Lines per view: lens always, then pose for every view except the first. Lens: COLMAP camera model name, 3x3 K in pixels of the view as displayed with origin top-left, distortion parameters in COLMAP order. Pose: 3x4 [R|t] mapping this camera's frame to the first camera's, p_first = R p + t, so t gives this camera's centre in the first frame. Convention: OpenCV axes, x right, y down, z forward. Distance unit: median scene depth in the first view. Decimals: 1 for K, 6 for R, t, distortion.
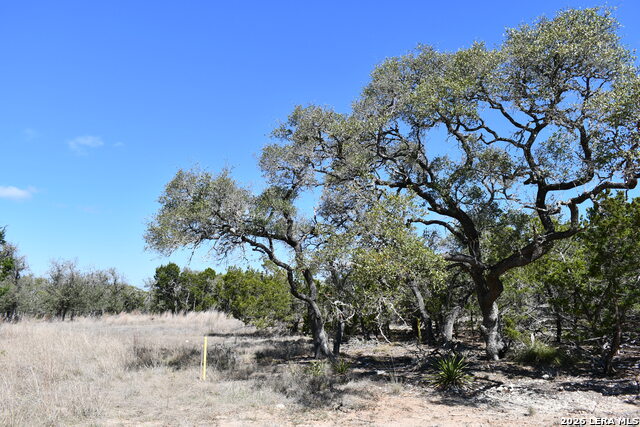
lens RADIAL K [[550.9, 0, 319.2], [0, 550.9, 207.4], [0, 0, 1]] dist [0.006672, 0.007228]
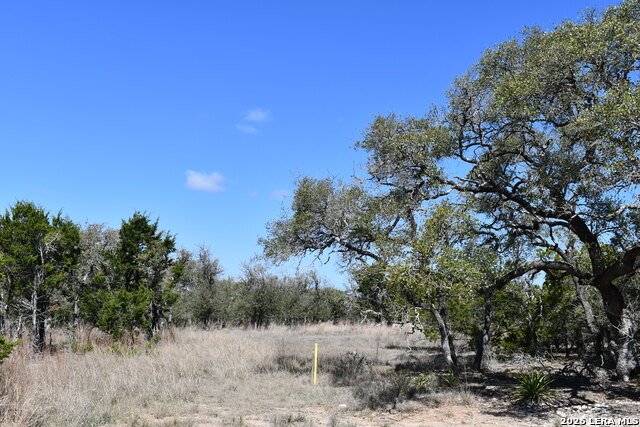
lens RADIAL K [[693.2, 0, 320.5], [0, 693.2, 217.0], [0, 0, 1]] dist [0.028033, 0.000000]
pose [[0.933891, -0.036619, -0.355678, 0.104963], [0.049319, 0.998426, 0.026703, -0.013660], [0.354140, -0.042479, 0.934227, -0.074513]]
